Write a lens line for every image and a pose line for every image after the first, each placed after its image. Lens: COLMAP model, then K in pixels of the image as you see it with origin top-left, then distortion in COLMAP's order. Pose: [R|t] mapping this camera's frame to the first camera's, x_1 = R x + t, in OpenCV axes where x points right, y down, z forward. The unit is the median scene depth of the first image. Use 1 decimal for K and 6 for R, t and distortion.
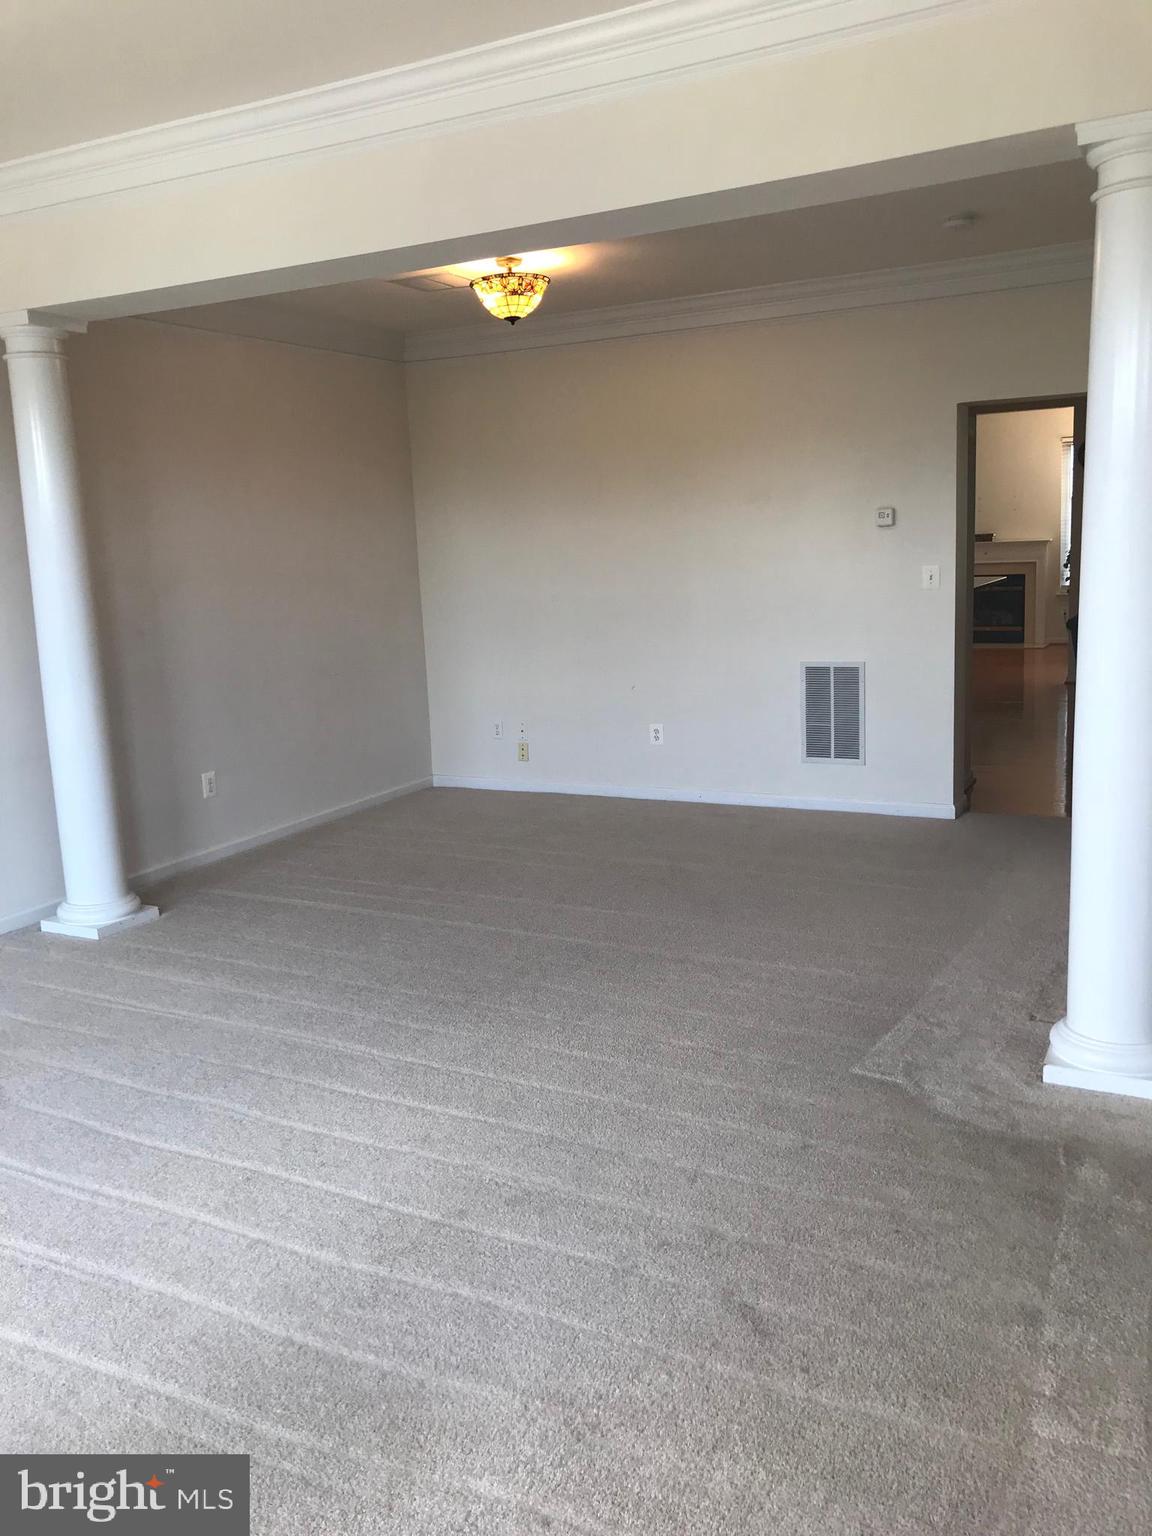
lens RADIAL K [[1266.7, 0, 573.3], [0, 1266.7, 759.6], [0, 0, 1]] dist [0.017294, 0.005934]
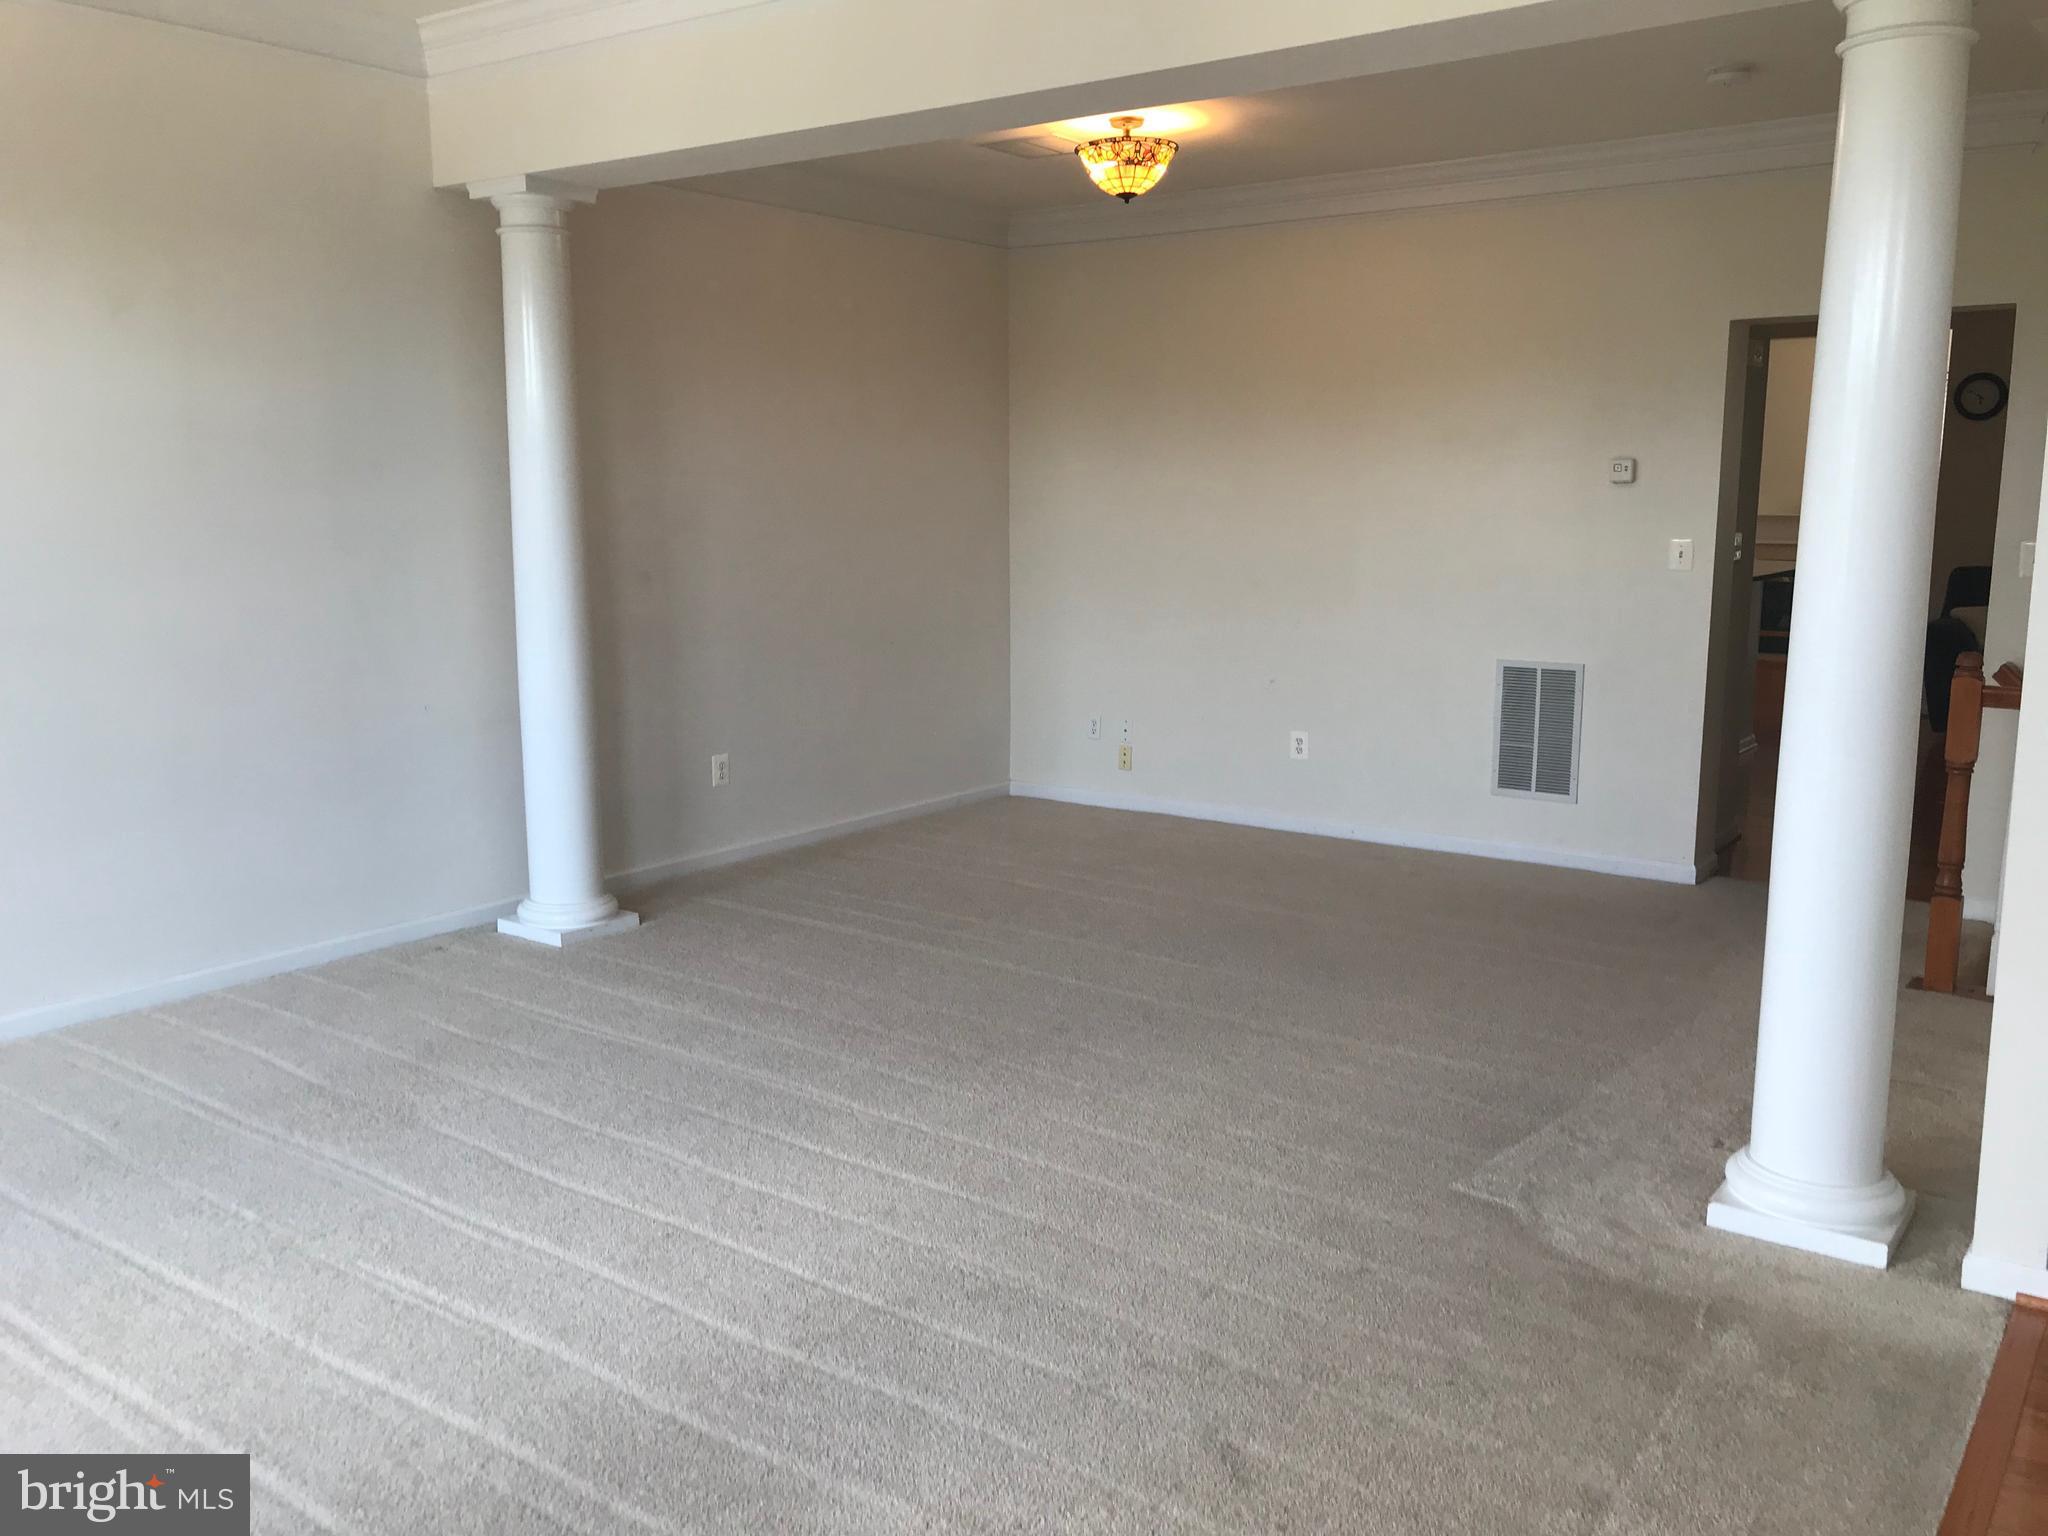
lens RADIAL K [[1688.9, 0, 1027.8], [0, 1688.9, 775.8], [0, 0, 1]] dist [0.017294, 0.005934]
pose [[0.987909, 0.066648, -0.139980, 0.089783], [-0.066919, 0.997755, 0.002772, 0.012100], [0.139850, 0.006629, 0.990150, -0.045710]]
